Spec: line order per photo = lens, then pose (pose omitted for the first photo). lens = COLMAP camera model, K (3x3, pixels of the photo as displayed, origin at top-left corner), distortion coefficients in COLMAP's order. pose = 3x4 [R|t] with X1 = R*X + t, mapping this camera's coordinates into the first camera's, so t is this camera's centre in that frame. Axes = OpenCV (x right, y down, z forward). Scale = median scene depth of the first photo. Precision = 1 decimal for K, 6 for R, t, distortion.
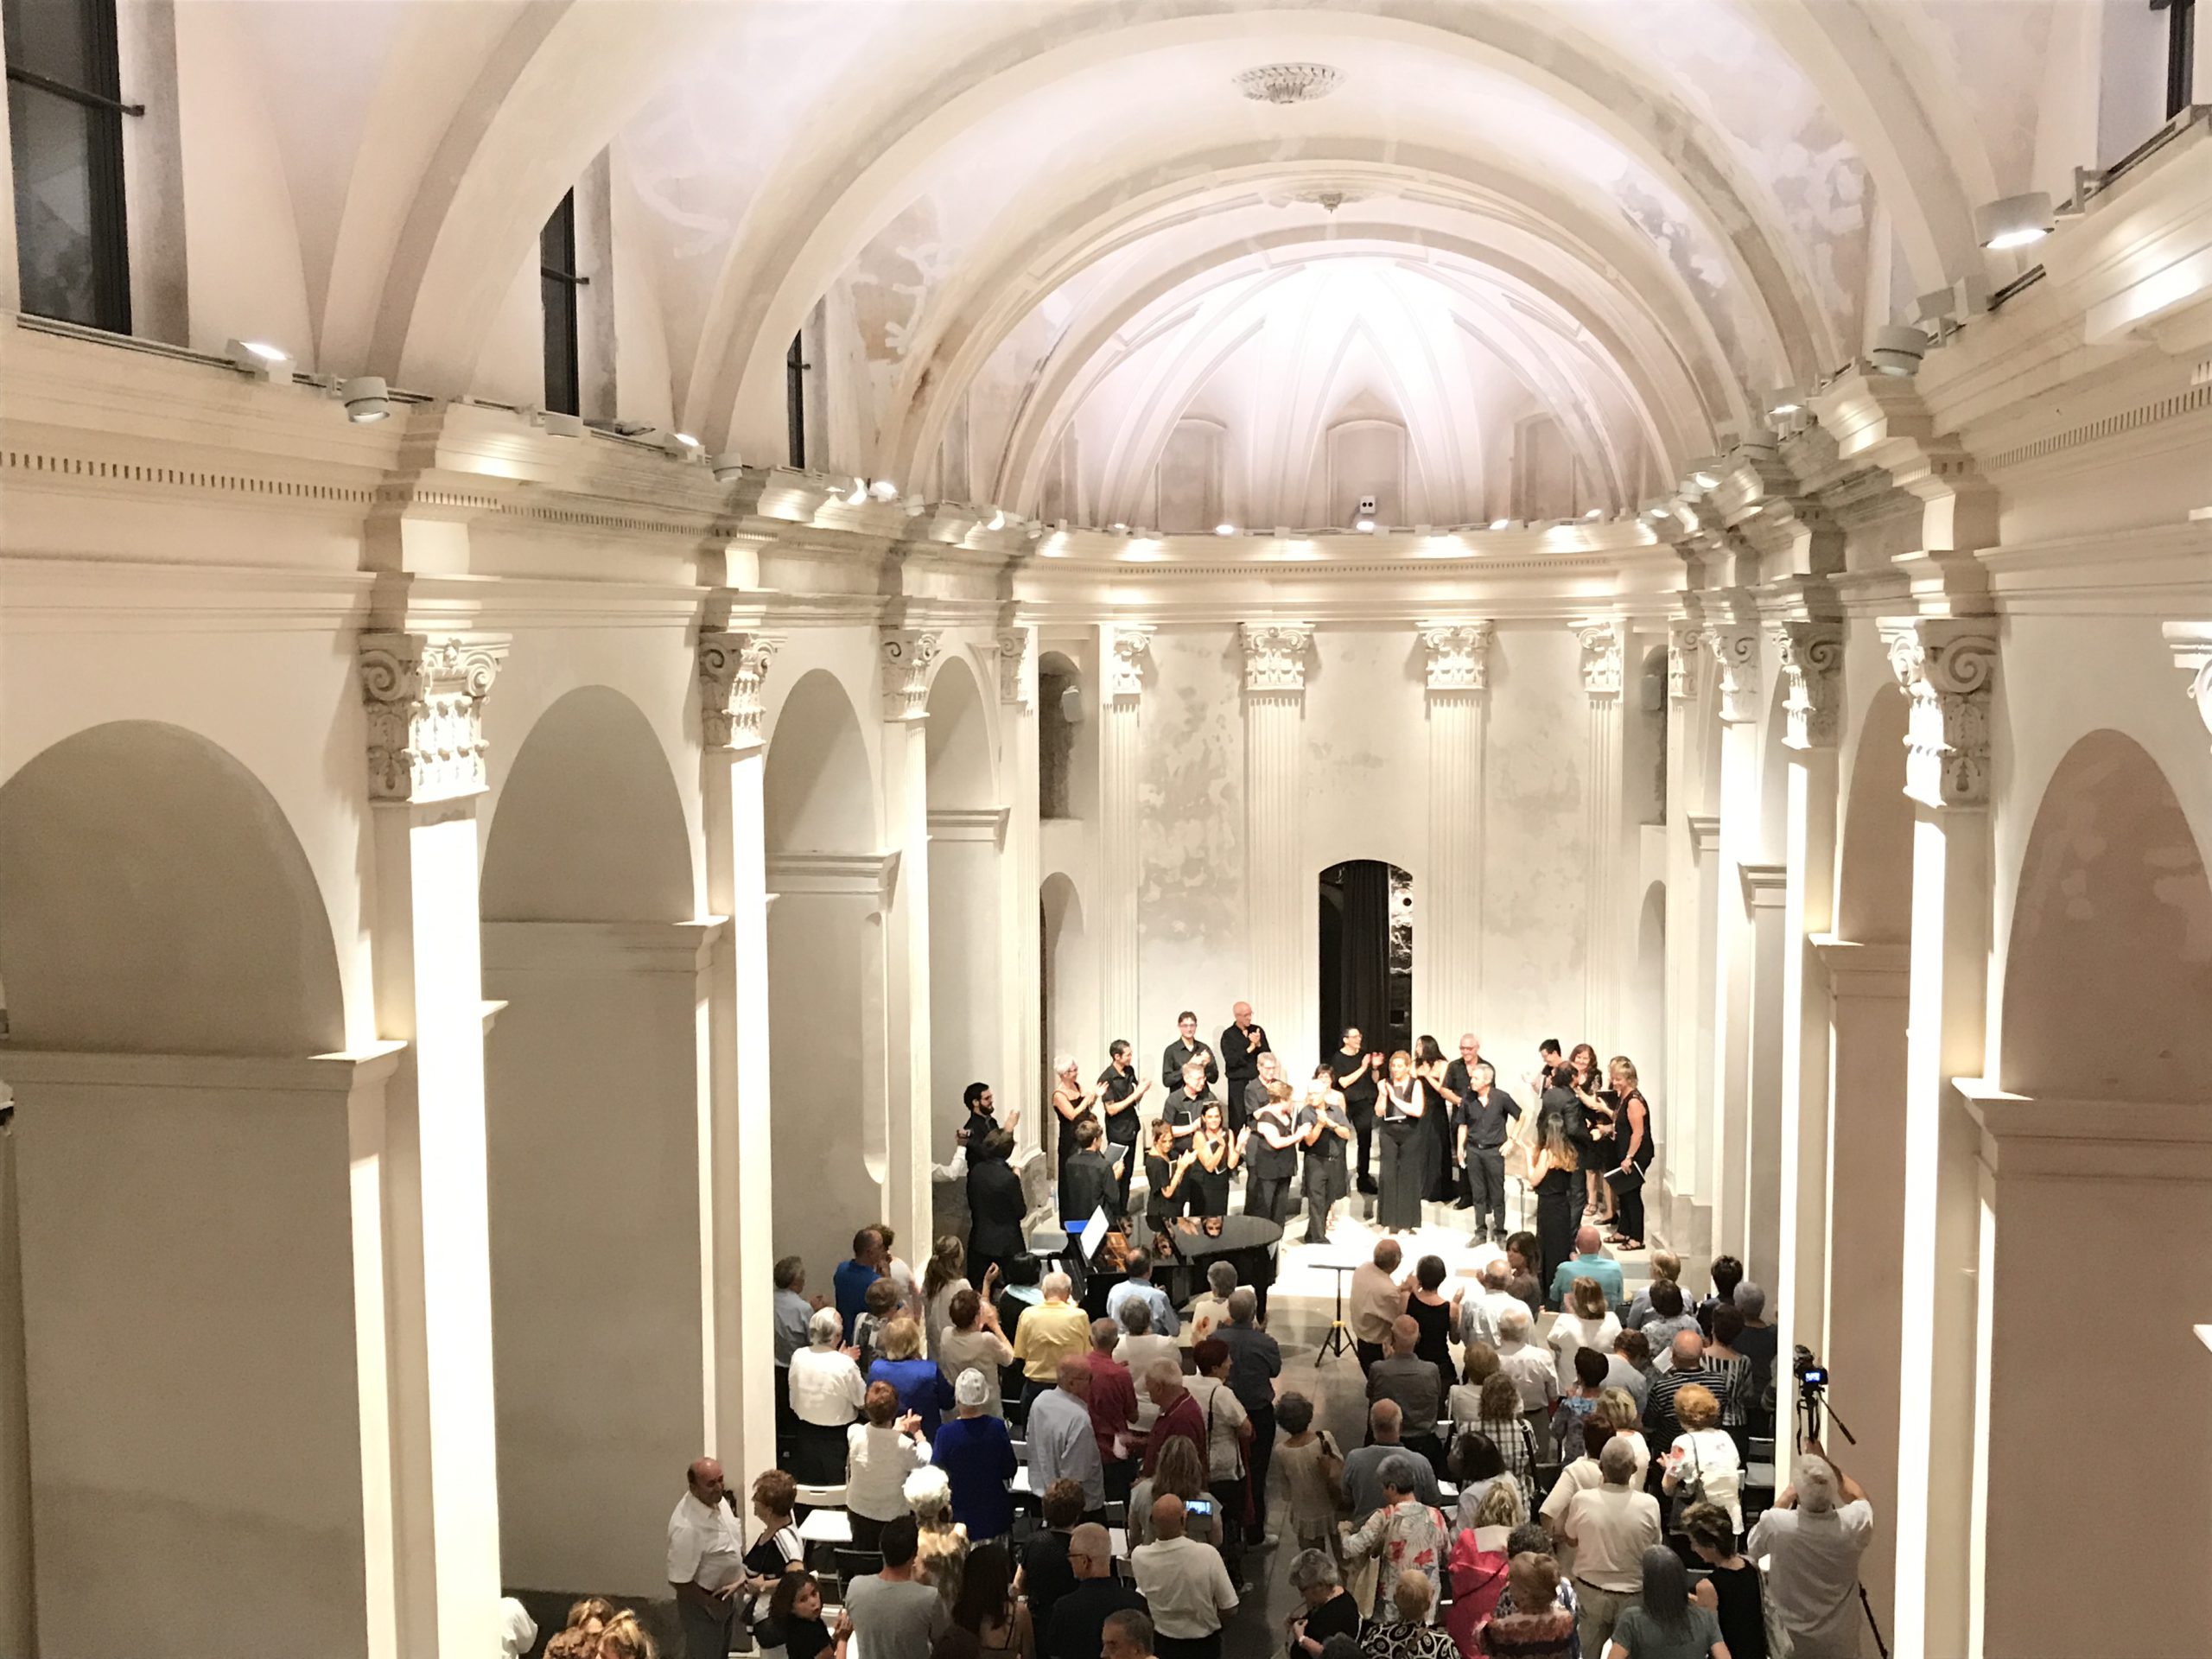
lens RADIAL K [[2304.6, 0, 1101.4], [0, 2304.6, 829.2], [0, 0, 1]] dist [0.015512, 0.000000]
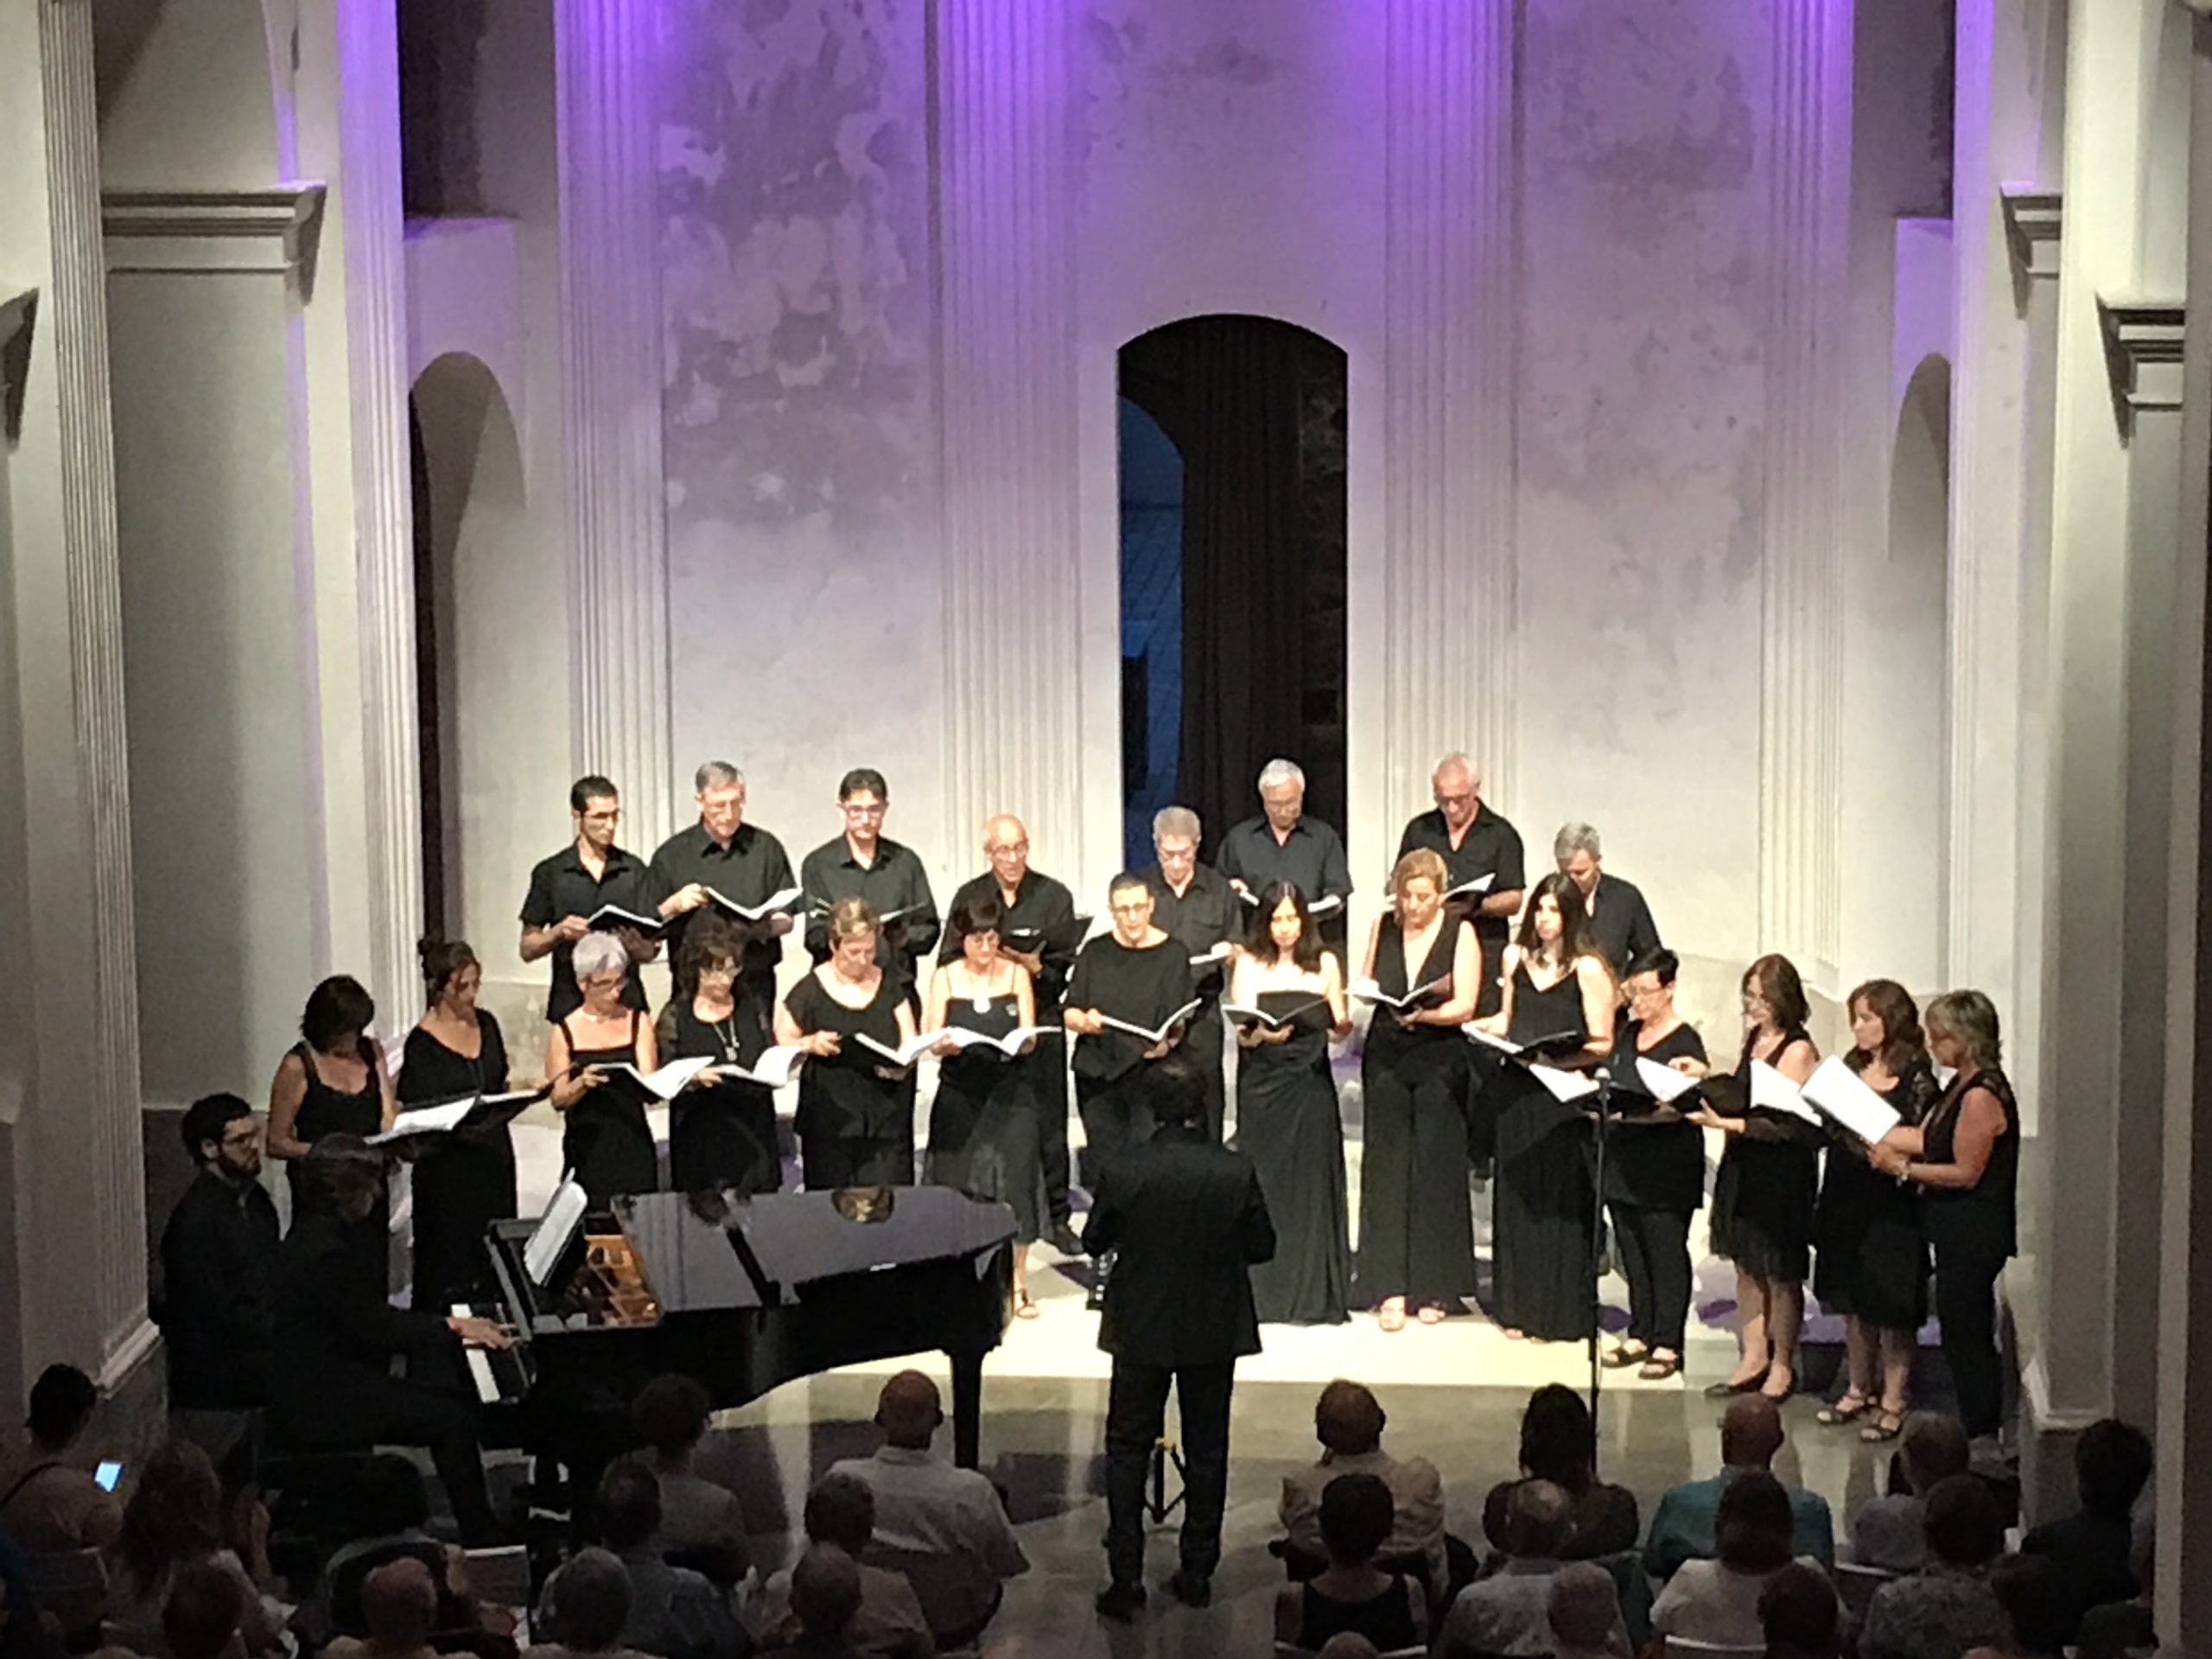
lens RADIAL K [[7018.4, 0, 1169.1], [0, 7018.4, 684.5], [0, 0, 1]] dist [0.735738, 0.000000]
pose [[0.996700, -0.012756, 0.080162, 0.004941], [0.008081, 0.998262, 0.058375, 0.005945], [-0.080767, -0.057535, 0.995071, -0.222239]]
